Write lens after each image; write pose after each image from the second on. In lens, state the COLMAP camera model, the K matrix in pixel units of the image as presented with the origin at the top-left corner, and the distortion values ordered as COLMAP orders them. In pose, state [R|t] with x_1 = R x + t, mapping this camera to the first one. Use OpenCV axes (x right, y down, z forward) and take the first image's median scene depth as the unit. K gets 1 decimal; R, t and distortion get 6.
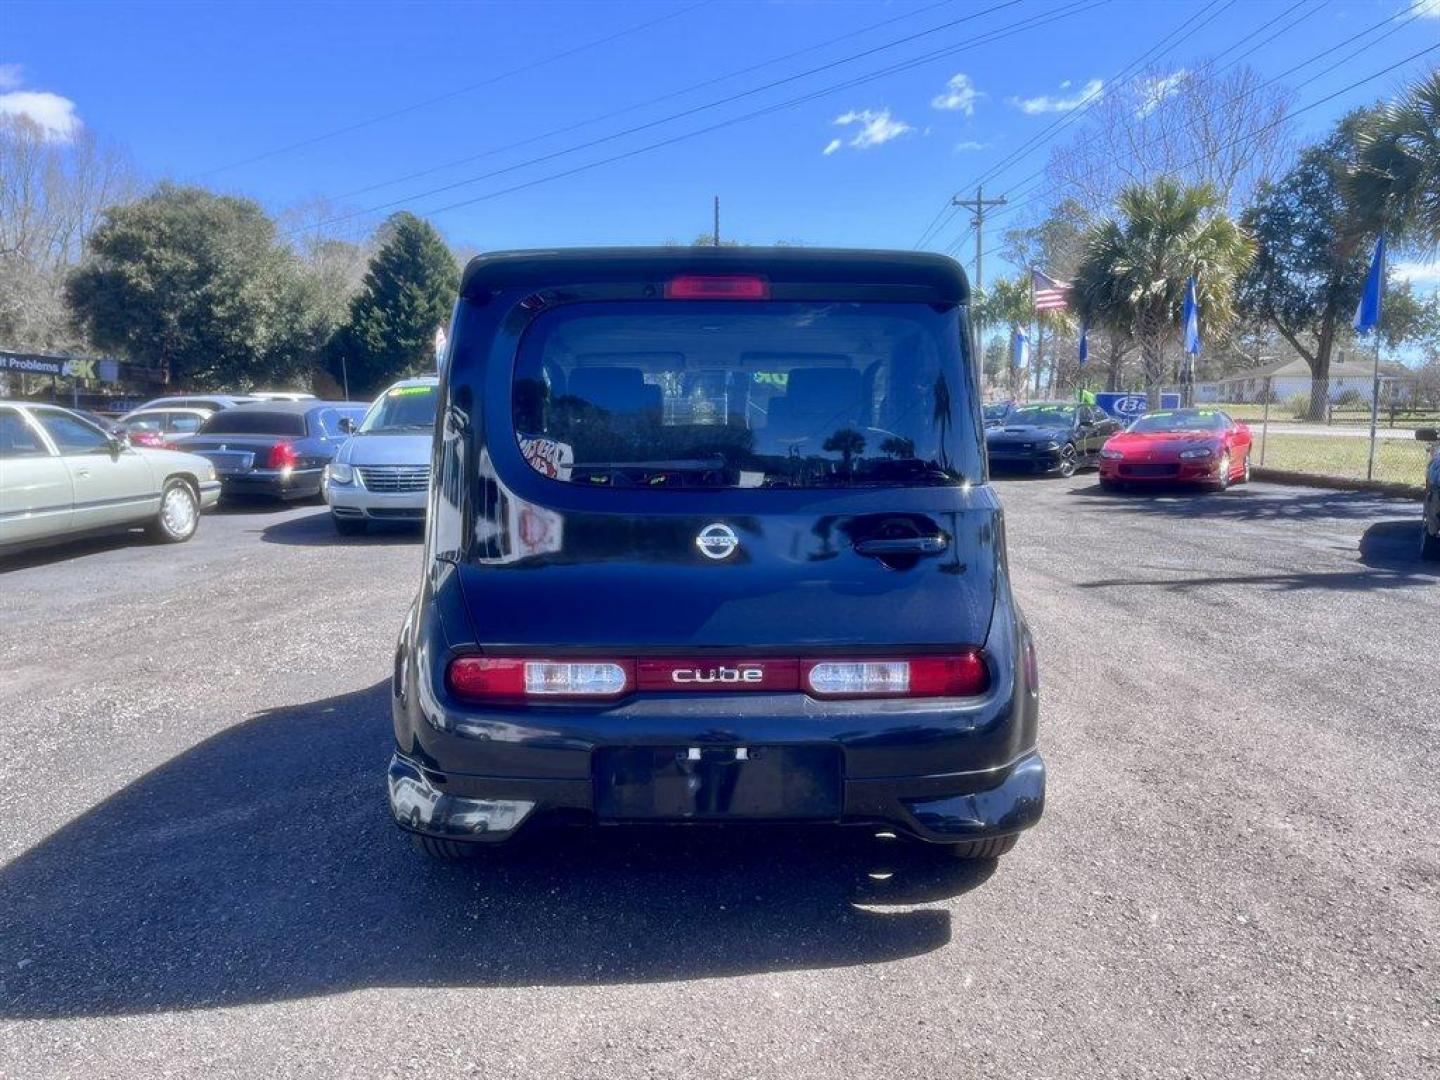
lens RADIAL K [[1076.1, 0, 747.2], [0, 1076.1, 542.5], [0, 0, 1]] dist [0.007272, -0.004901]
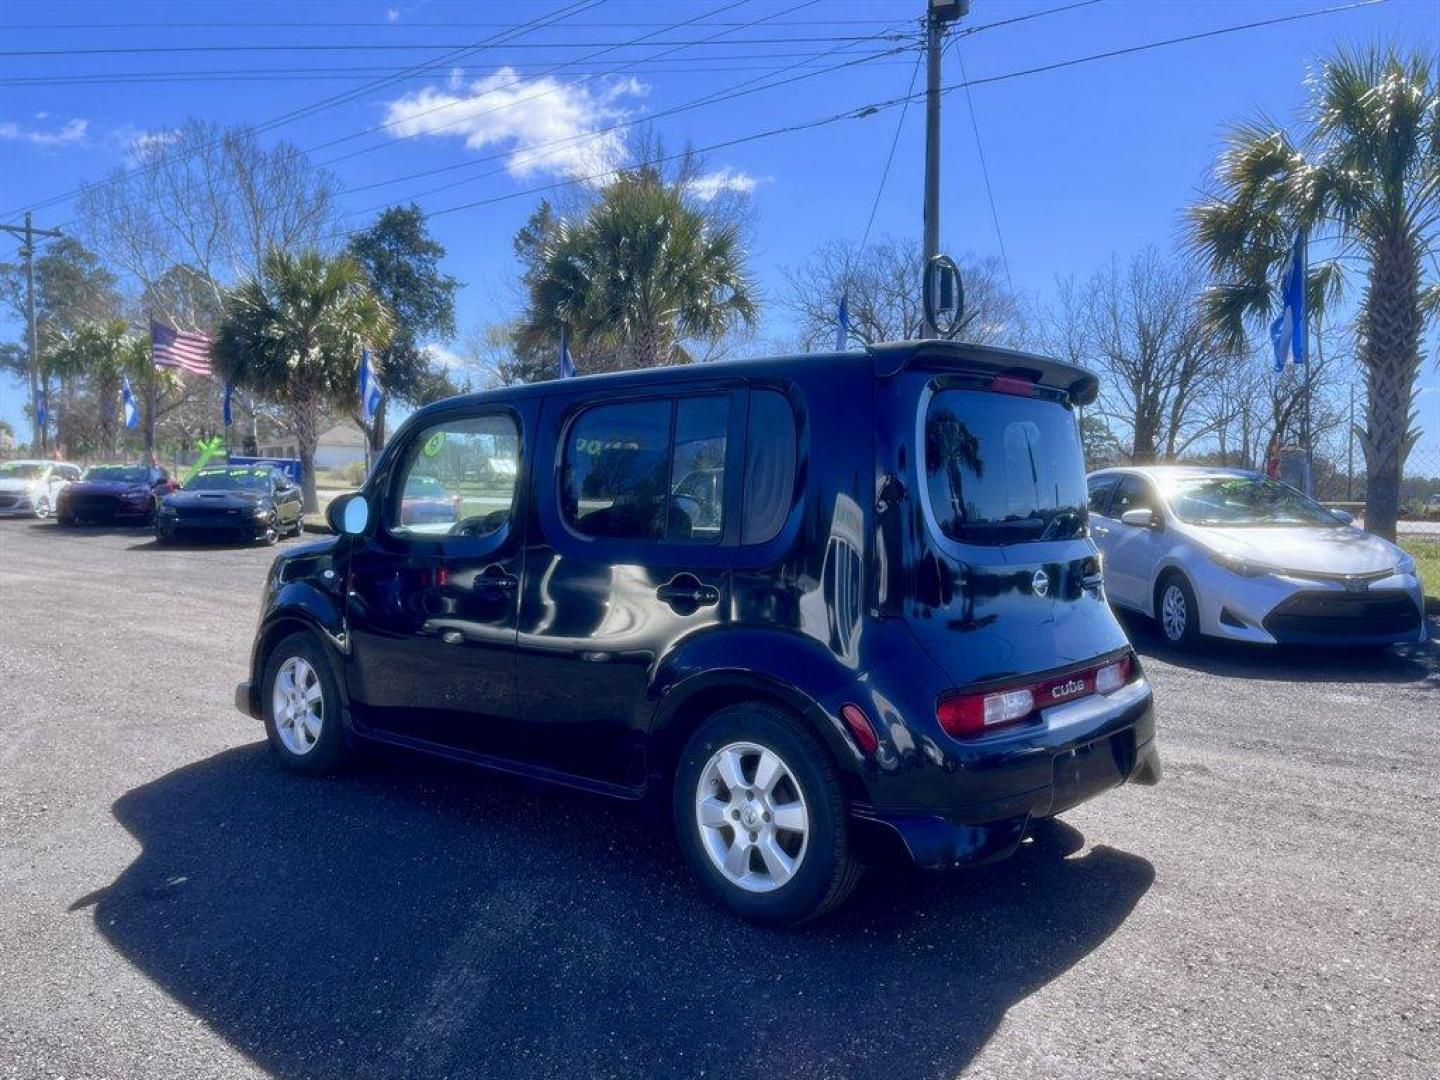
lens RADIAL K [[1090.0, 0, 734.6], [0, 1090.0, 535.3], [0, 0, 1]] dist [0.061171, -0.093502]
pose [[0.675284, -0.020128, 0.737284, -0.112859], [0.070715, 0.996789, -0.037556, -0.003042], [-0.734160, 0.077498, 0.674539, 0.036120]]
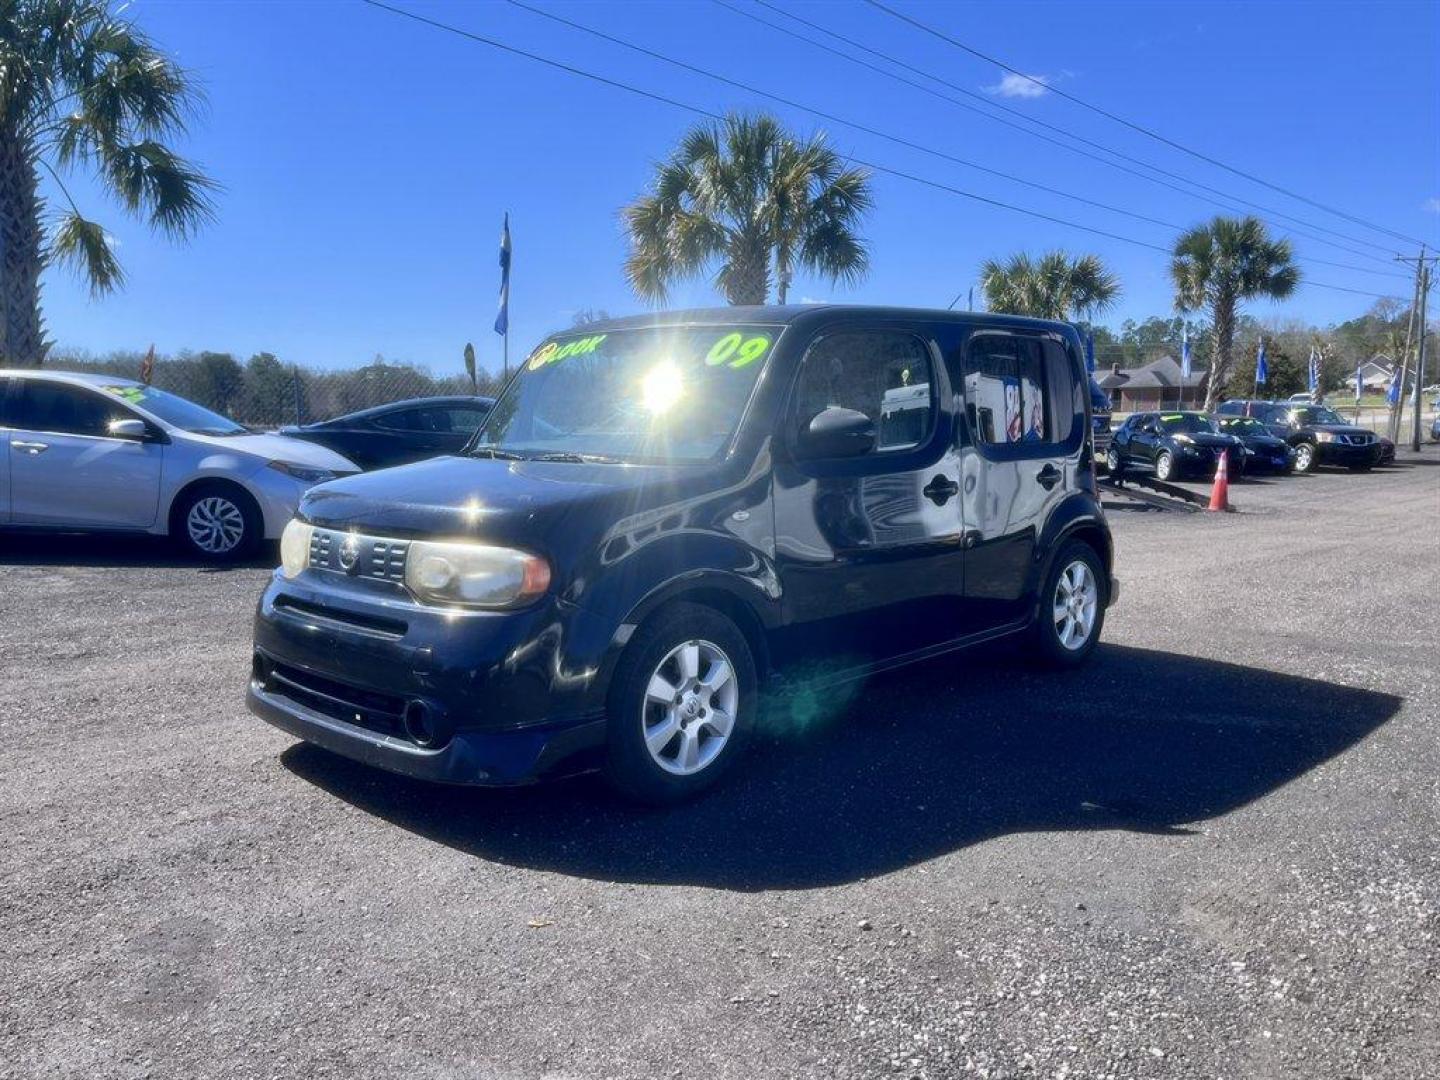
lens RADIAL K [[1099.8, 0, 723.6], [0, 1099.8, 539.7], [0, 0, 1]] dist [0.052344, -0.091925]
pose [[-0.693058, -0.084787, 0.715878, -0.122160], [0.072140, 0.979917, 0.185900, -0.028020], [-0.717263, 0.180483, -0.673023, 0.272035]]
